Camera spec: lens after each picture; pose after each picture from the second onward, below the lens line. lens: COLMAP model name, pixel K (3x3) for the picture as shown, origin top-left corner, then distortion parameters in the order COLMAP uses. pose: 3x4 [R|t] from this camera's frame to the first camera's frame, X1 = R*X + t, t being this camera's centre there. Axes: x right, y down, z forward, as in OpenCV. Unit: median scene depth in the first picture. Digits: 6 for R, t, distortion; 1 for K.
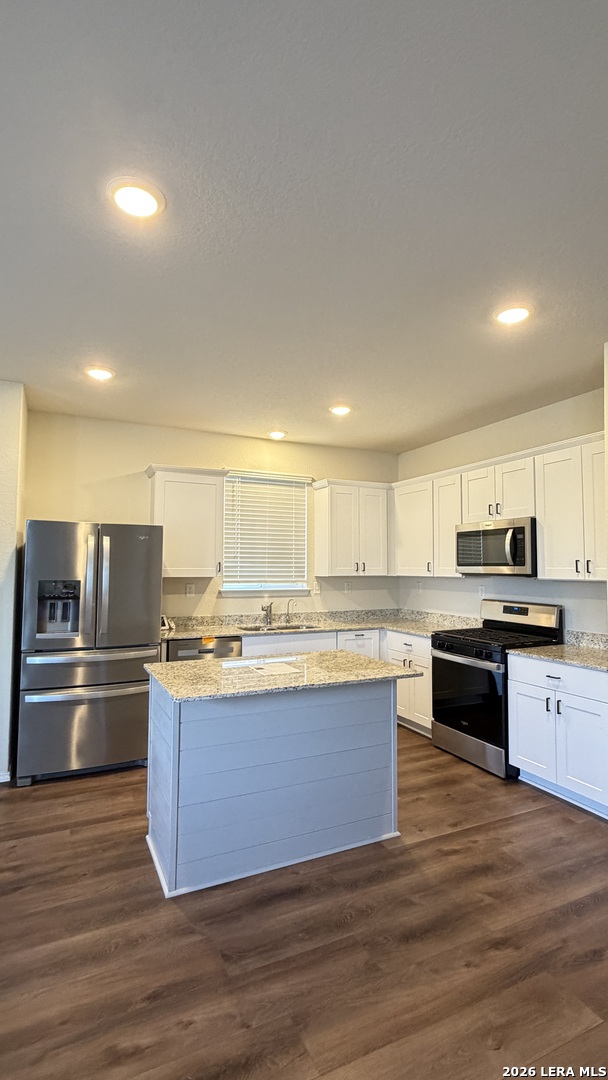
lens RADIAL K [[519.0, 0, 305.0], [0, 519.0, 540.9], [0, 0, 1]] dist [-0.003049, 0.000792]
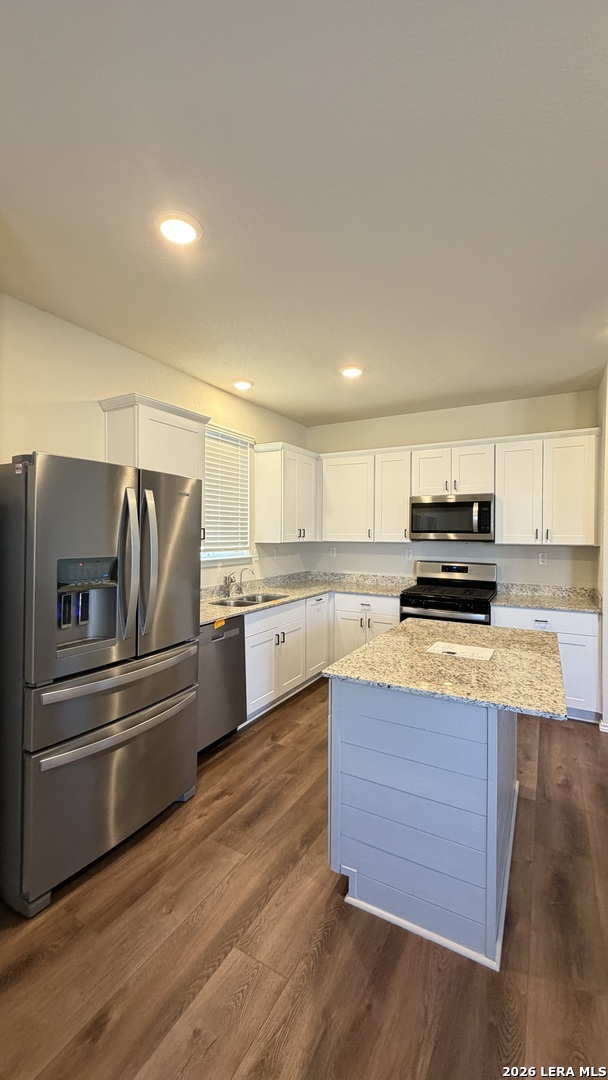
lens RADIAL K [[432.1, 0, 306.4], [0, 432.1, 537.2], [0, 0, 1]] dist [-0.007542, -0.000390]
pose [[0.816111, -0.006589, 0.577858, -0.428269], [-0.031545, 0.997936, 0.055929, 0.011590], [-0.577034, -0.063873, 0.814219, 0.343237]]
